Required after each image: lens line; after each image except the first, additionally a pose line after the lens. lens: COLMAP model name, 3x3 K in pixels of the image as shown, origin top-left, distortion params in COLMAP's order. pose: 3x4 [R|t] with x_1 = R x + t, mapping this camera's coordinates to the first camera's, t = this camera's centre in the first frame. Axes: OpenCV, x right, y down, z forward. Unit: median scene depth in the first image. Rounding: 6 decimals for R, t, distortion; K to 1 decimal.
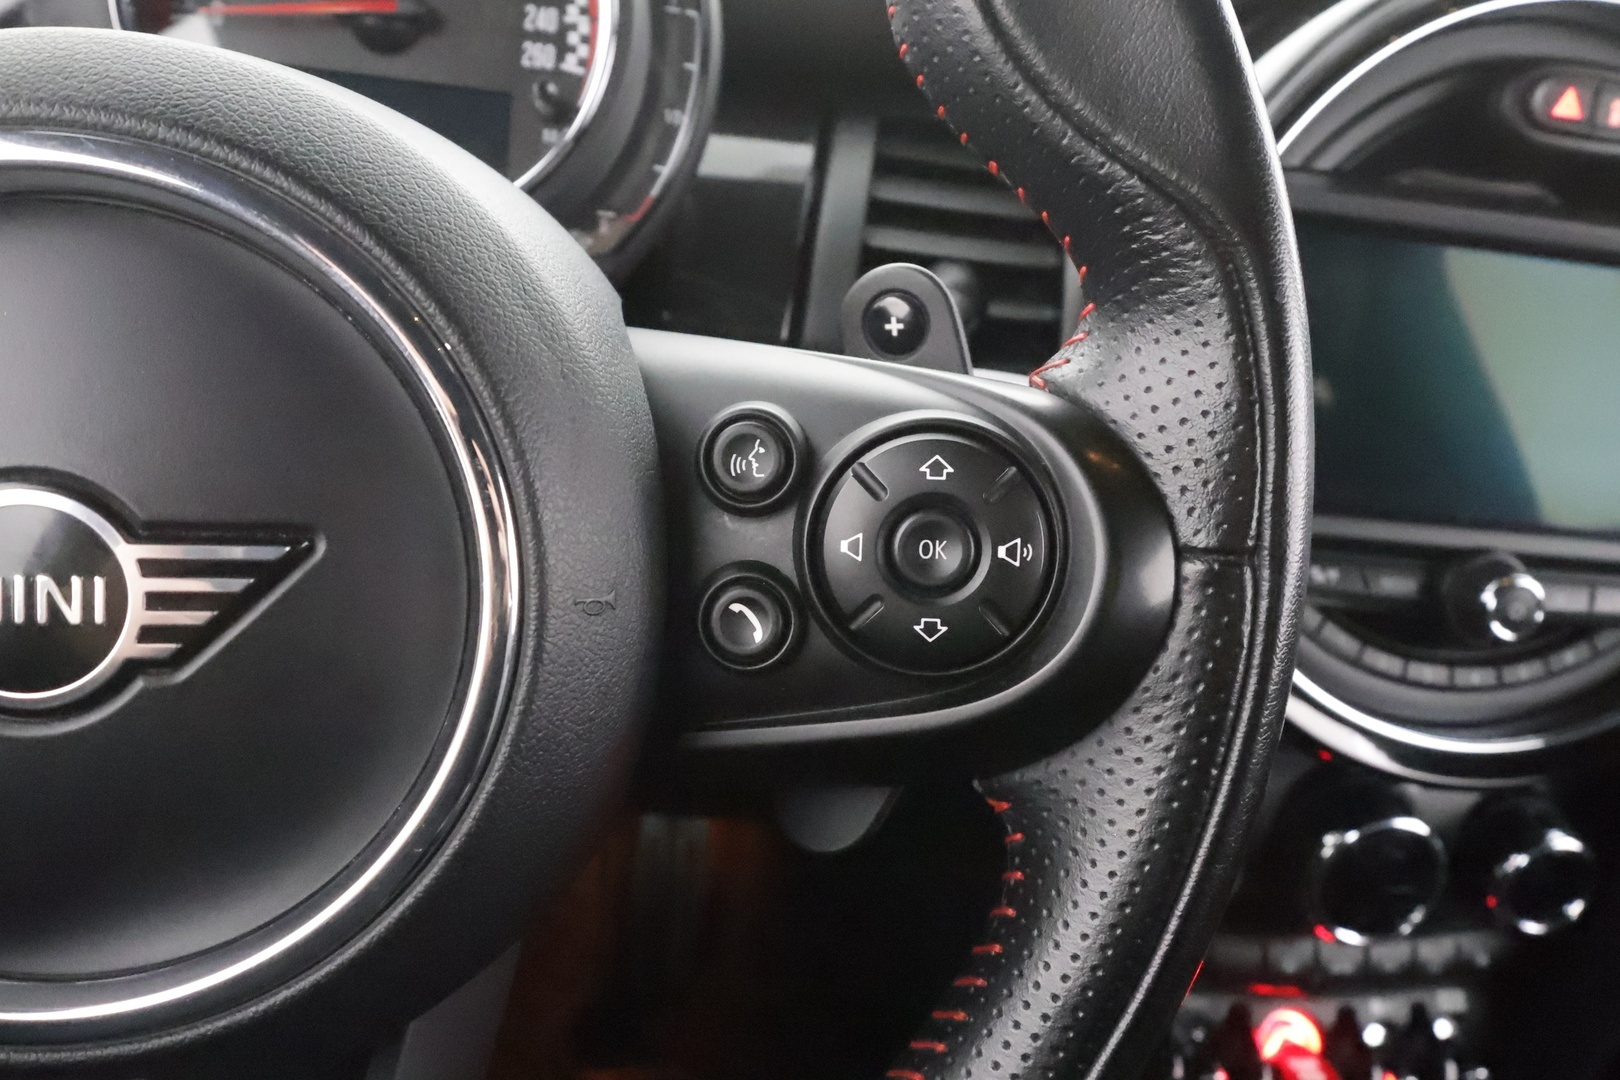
lens RADIAL K [[1281.9, 0, 810.0], [0, 1281.9, 540.0], [0, 0, 1]] dist [0.013416, 0.001366]
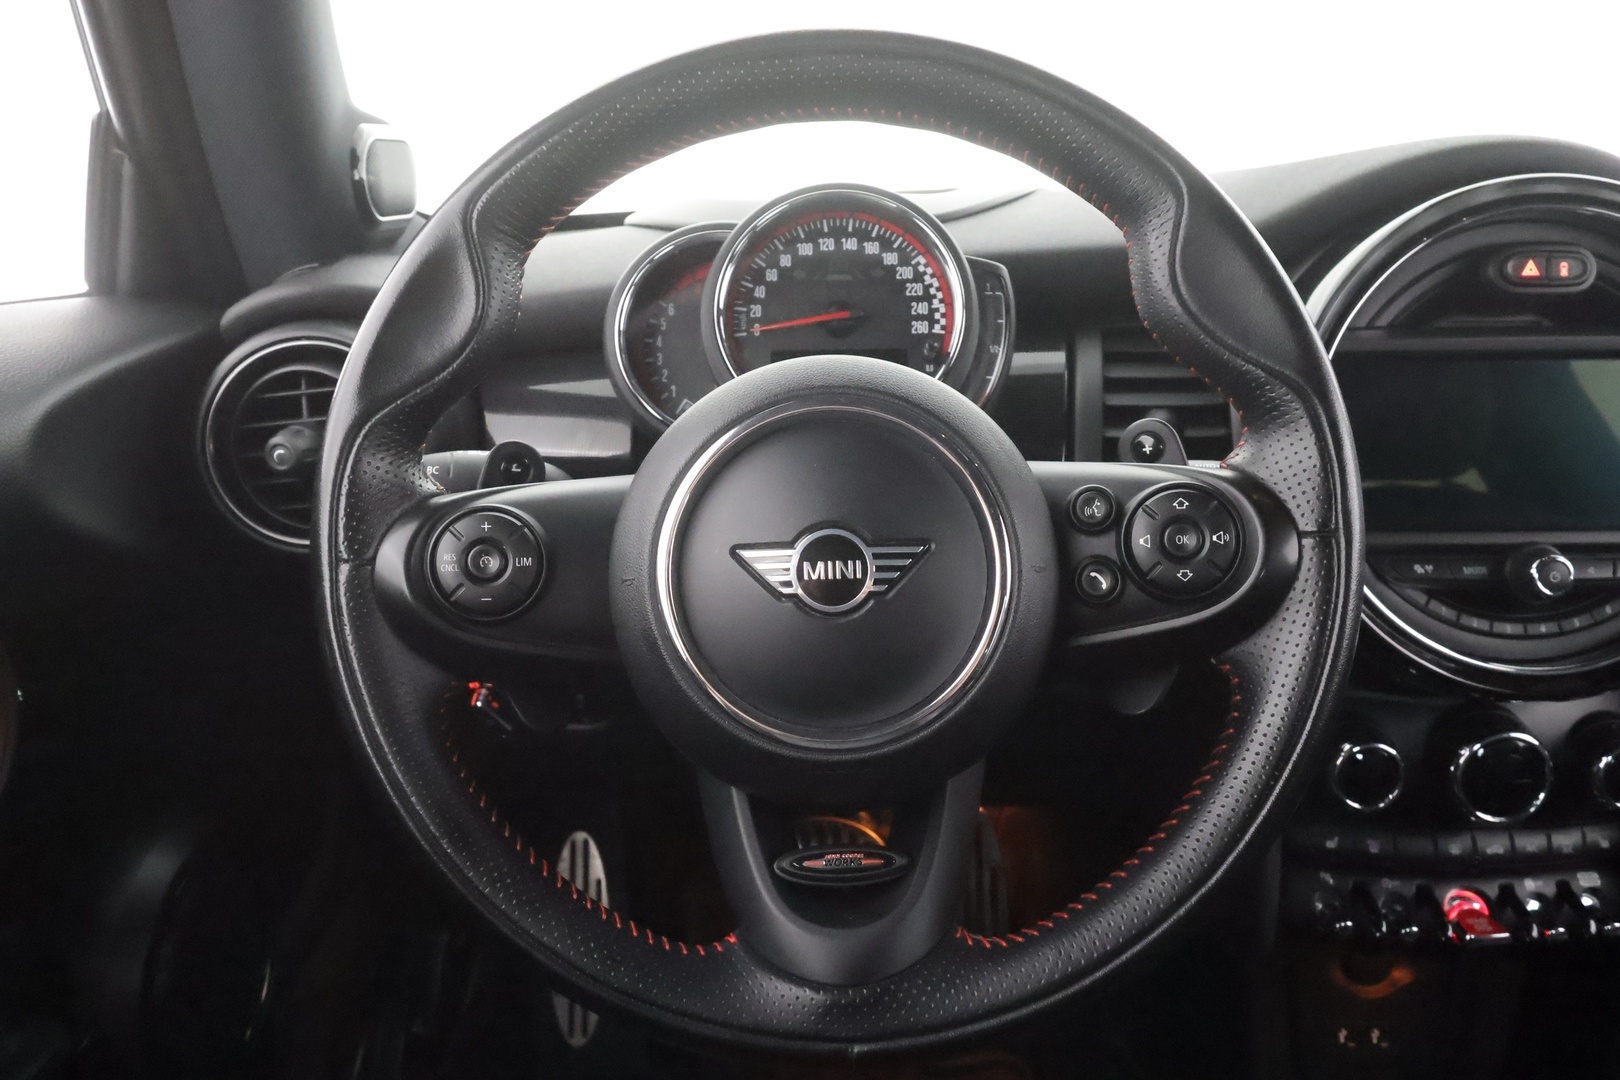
lens RADIAL K [[977.5, 0, 810.0], [0, 977.5, 540.0], [0, 0, 1]] dist [-0.002134, 0.020916]
pose [[0.970189, -0.087946, -0.225830, -0.137385], [0.066674, 0.992735, -0.100163, 0.122102], [0.232998, 0.082120, 0.969004, -0.758428]]
